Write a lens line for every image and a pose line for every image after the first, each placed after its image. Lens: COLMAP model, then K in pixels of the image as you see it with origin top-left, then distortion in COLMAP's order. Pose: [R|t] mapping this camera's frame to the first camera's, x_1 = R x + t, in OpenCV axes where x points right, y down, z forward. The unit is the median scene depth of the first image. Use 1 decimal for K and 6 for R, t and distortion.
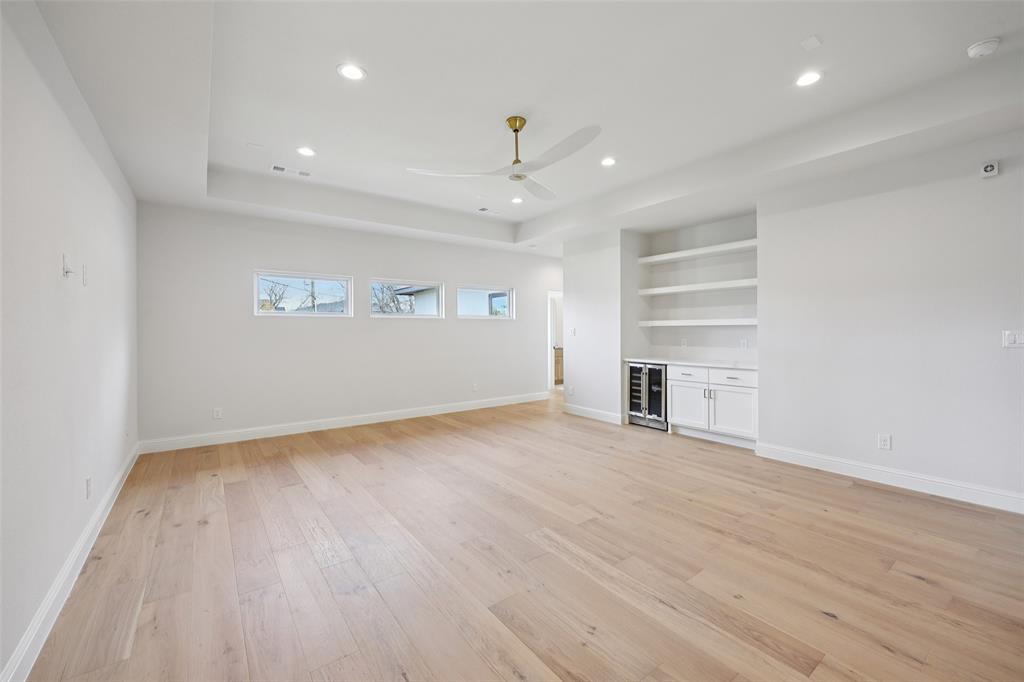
lens RADIAL K [[416.7, 0, 513.8], [0, 416.7, 328.0], [0, 0, 1]] dist [-0.001236, -0.000183]
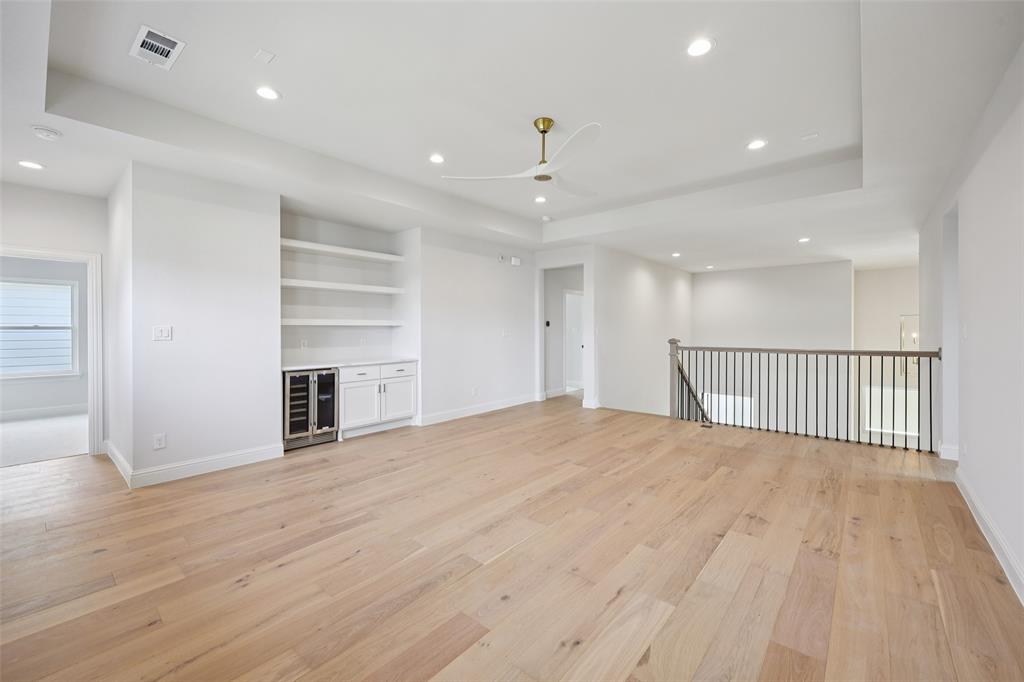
lens RADIAL K [[416.7, 0, 513.8], [0, 416.7, 328.0], [0, 0, 1]] dist [-0.001236, -0.000183]
pose [[-0.223087, 0.007521, 0.974770, -0.675367], [-0.000659, 0.999969, -0.007866, 0.008590], [-0.974798, -0.002397, -0.223075, 0.909381]]
